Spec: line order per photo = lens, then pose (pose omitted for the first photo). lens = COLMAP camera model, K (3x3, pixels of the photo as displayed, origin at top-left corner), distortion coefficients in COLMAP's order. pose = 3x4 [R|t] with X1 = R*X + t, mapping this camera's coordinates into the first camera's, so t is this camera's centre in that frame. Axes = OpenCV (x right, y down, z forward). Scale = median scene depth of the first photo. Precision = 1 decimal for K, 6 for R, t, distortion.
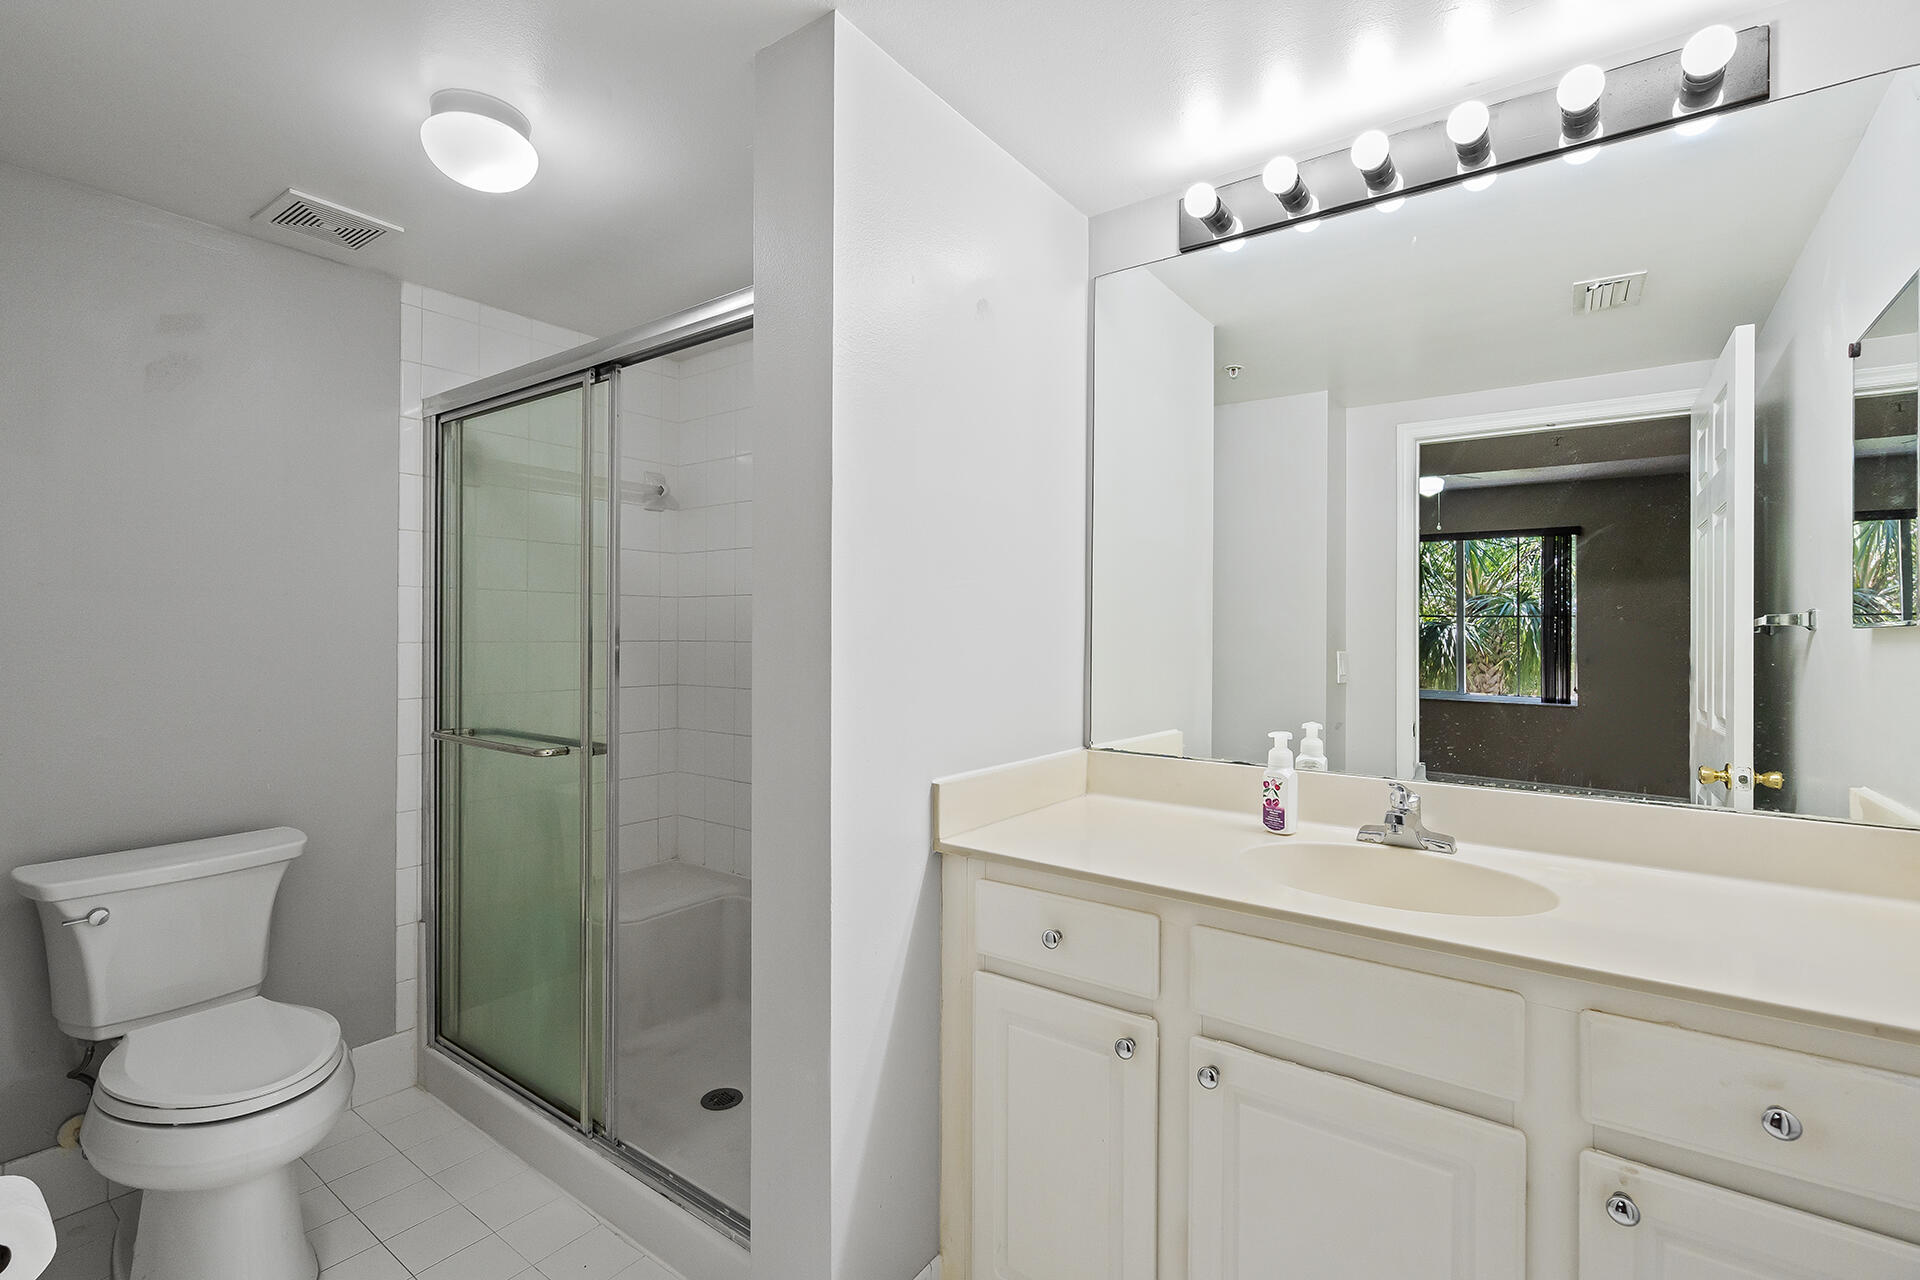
lens RADIAL K [[865.3, 0, 957.8], [0, 865.3, 646.4], [0, 0, 1]] dist [0.000521, 0.000076]
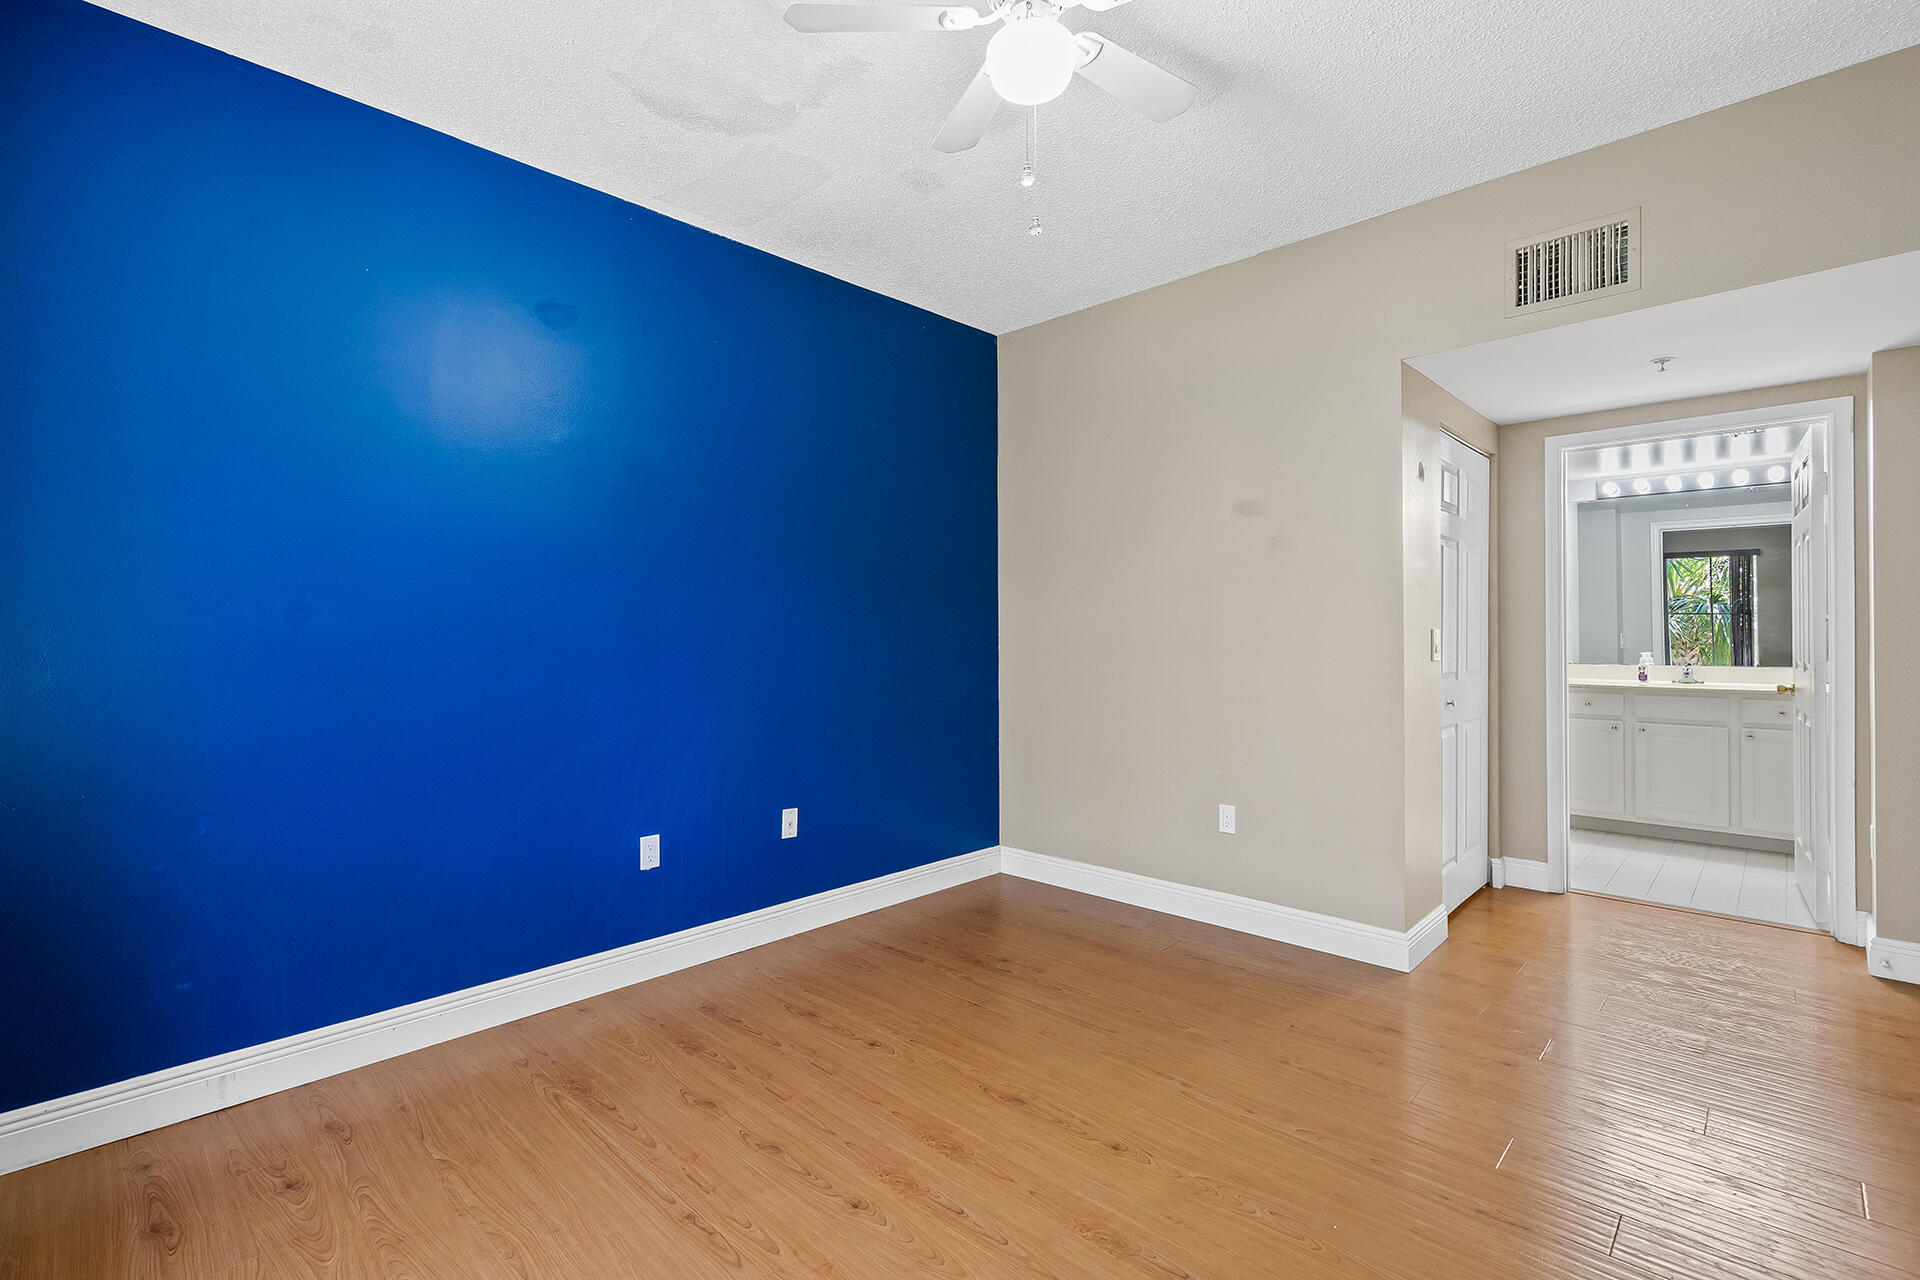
lens RADIAL K [[867.2, 0, 958.4], [0, 867.2, 628.0], [0, 0, 1]] dist [-0.000903, 0.000140]
pose [[0.990775, -0.010114, -0.135137, -0.357731], [0.006922, 0.999686, -0.024066, 0.013409], [0.135338, 0.022908, 0.990535, -0.533244]]
